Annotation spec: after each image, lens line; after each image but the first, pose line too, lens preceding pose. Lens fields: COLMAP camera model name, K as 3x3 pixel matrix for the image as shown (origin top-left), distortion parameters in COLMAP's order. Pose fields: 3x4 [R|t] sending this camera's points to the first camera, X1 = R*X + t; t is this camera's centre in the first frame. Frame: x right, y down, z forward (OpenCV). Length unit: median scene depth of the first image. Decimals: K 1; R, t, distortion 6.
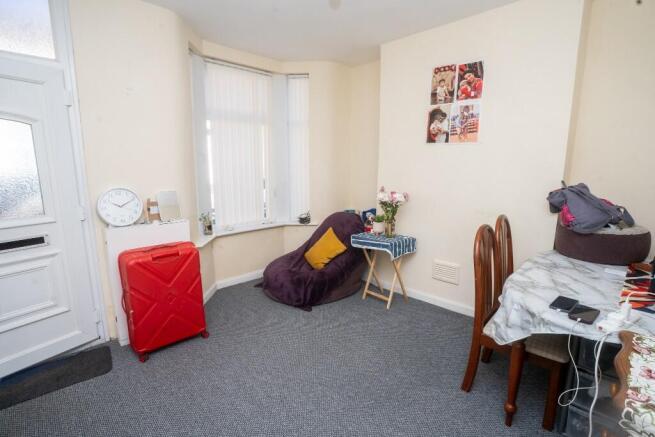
lens RADIAL K [[320.9, 0, 327.5], [0, 320.9, 218.5], [0, 0, 1]] dist [-0.046617, 0.001066]
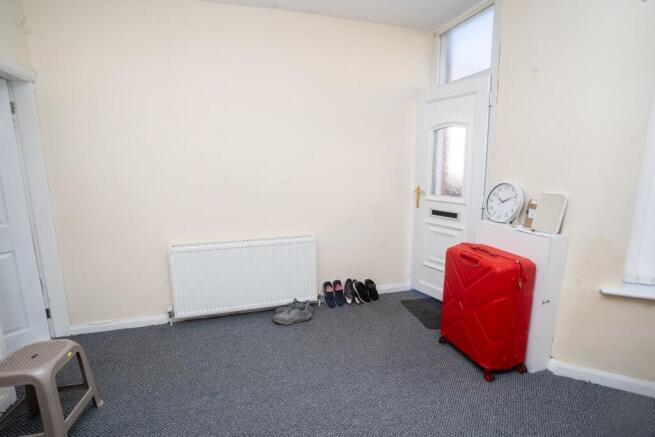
lens RADIAL K [[320.9, 0, 327.5], [0, 320.9, 218.5], [0, 0, 1]] dist [-0.046617, 0.001066]
pose [[-0.499444, 0.144863, -0.854149, 0.442209], [-0.138547, 0.959877, 0.243807, -0.150282], [0.855196, 0.240108, -0.459334, 0.991216]]
